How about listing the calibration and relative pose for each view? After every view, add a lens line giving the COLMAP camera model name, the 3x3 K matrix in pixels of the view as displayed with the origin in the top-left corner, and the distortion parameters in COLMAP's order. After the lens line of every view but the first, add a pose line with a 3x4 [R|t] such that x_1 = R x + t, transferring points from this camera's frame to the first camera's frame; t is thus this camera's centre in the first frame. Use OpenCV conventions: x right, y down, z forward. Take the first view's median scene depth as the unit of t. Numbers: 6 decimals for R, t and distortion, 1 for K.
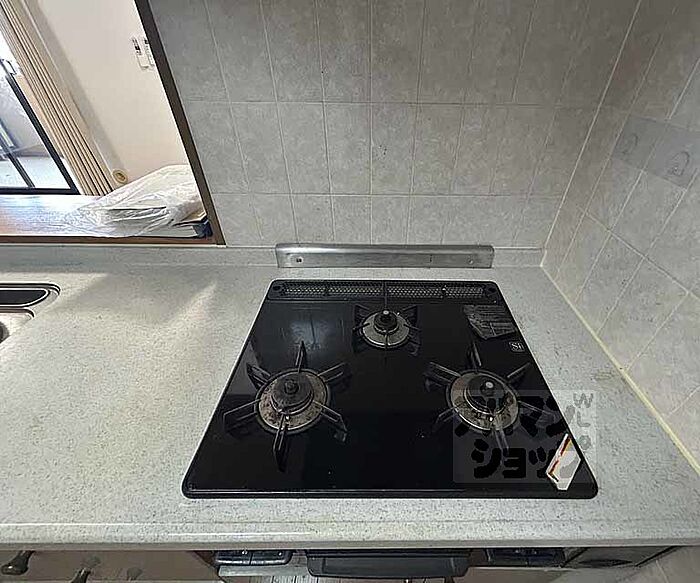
lens RADIAL K [[315.5, 0, 350.0], [0, 315.5, 291.5], [0, 0, 1]] dist [0.000293, 0.000008]
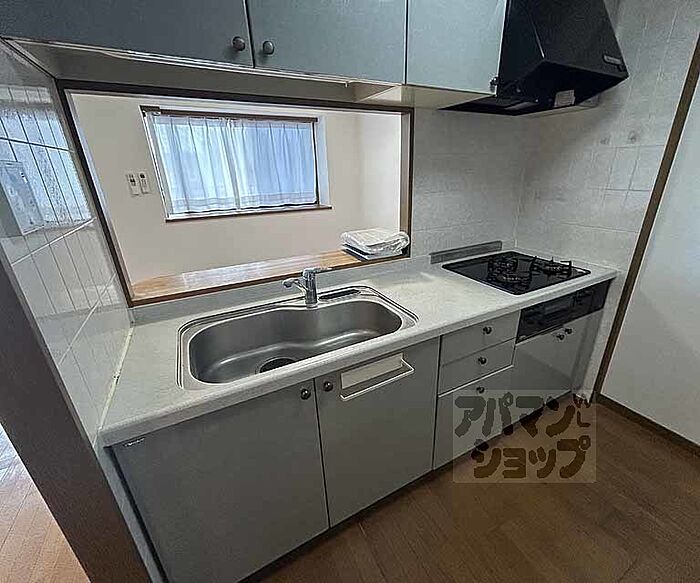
lens RADIAL K [[315.5, 0, 350.0], [0, 315.5, 291.5], [0, 0, 1]] dist [0.000293, 0.000008]
pose [[0.895108, -0.198407, 0.399269, -1.854806], [0.302607, 0.928027, -0.217243, 0.448956], [-0.327430, 0.315278, 0.890724, -0.745658]]
